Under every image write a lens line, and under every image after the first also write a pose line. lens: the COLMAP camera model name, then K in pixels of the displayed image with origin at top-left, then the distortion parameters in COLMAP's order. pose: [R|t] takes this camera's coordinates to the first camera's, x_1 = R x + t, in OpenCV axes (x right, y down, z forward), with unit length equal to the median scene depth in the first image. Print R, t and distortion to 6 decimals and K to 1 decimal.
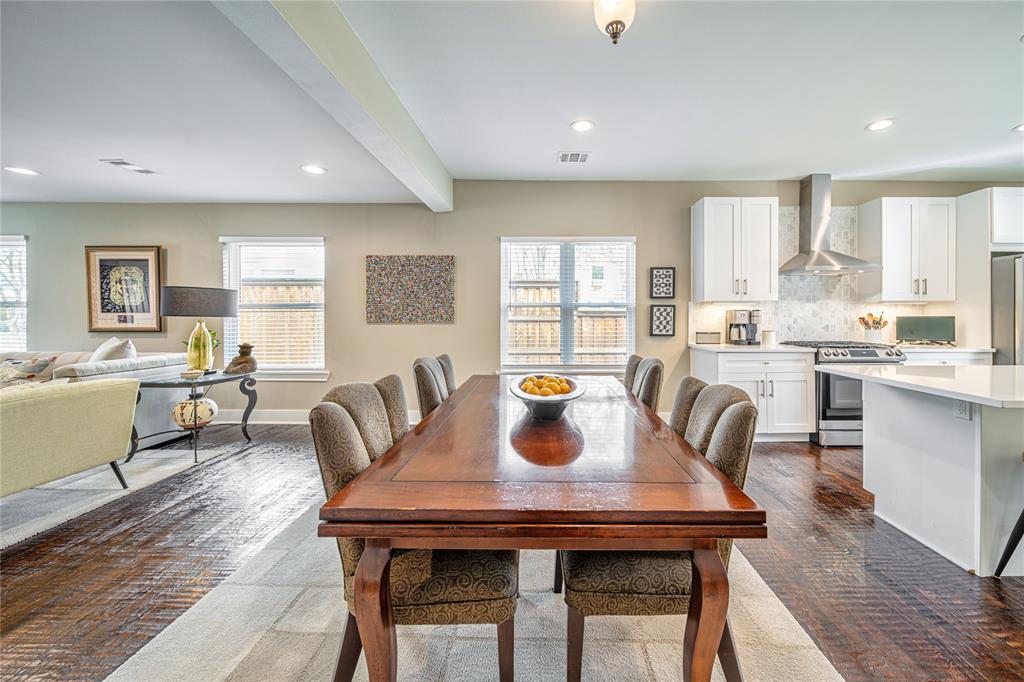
lens RADIAL K [[373.6, 0, 539.7], [0, 373.6, 315.4], [0, 0, 1]] dist [-0.000096, -0.000143]
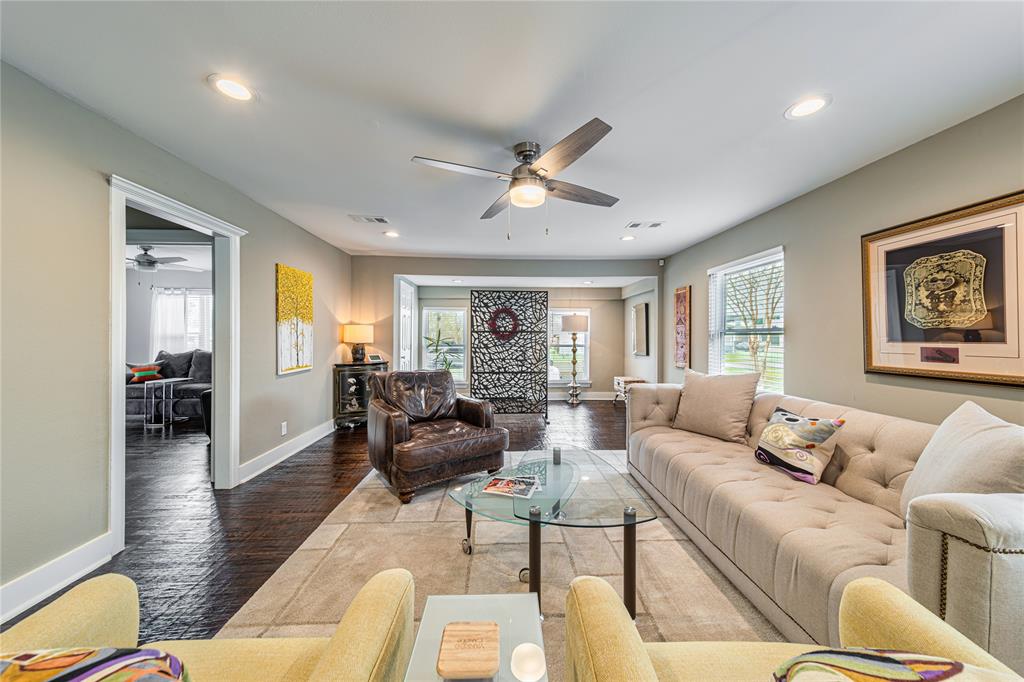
lens RADIAL K [[357.3, 0, 514.8], [0, 357.3, 338.4], [0, 0, 1]] dist [0.003091, 0.000280]
pose [[0.047251, 0.000573, -0.998883, -0.637687], [-0.004551, 0.999990, 0.000358, -0.010714], [0.998873, 0.004529, 0.047253, 0.387844]]
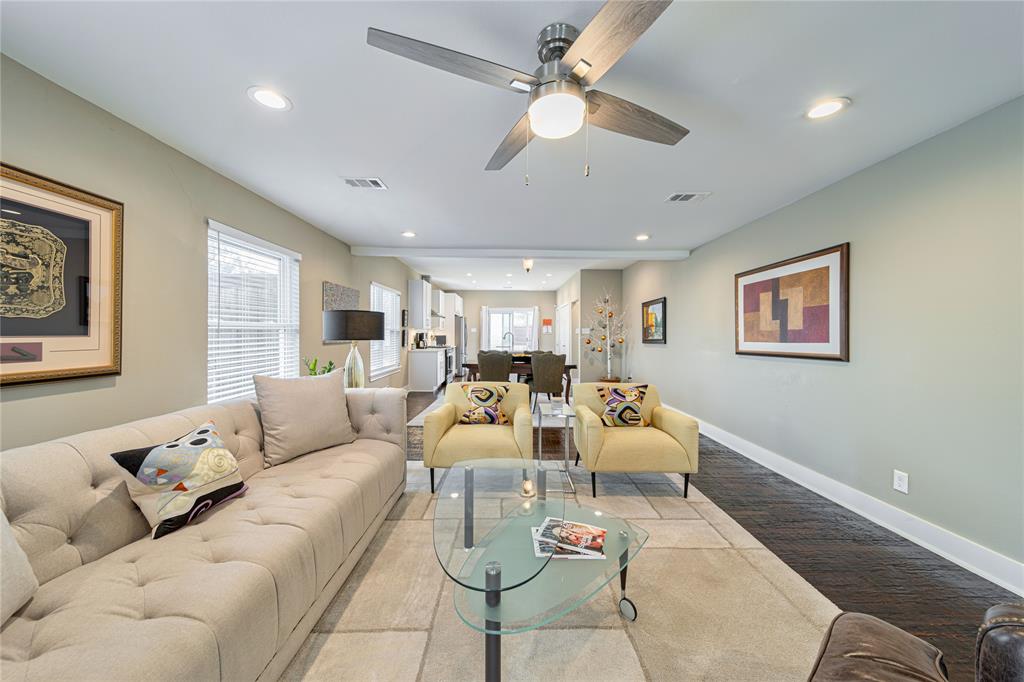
lens RADIAL K [[357.3, 0, 514.8], [0, 357.3, 338.4], [0, 0, 1]] dist [0.003091, 0.000280]
pose [[-0.016200, -0.014740, 0.999760, -1.500043], [-0.007316, 0.999866, 0.014623, -0.014680], [-0.999842, -0.007078, -0.016306, 0.474400]]
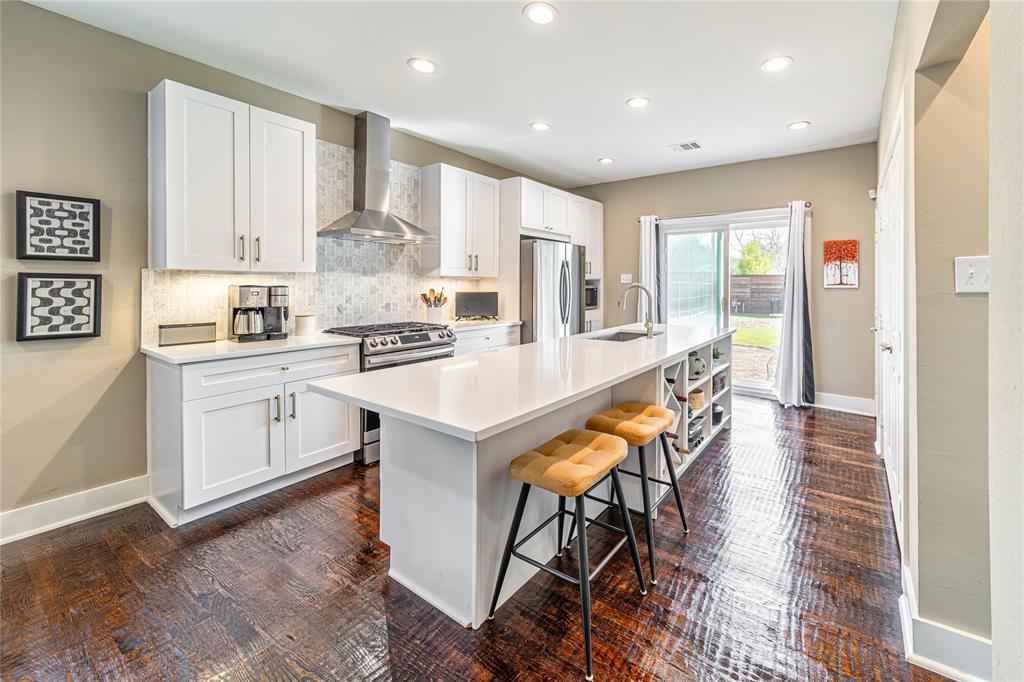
lens RADIAL K [[411.0, 0, 593.4], [0, 411.0, 287.3], [0, 0, 1]] dist [0.001750, 0.000511]
pose [[0.528830, -0.001943, 0.848726, 0.241175], [-0.005677, 0.999967, 0.005826, -0.017980], [-0.848709, -0.007899, 0.528801, 0.138233]]
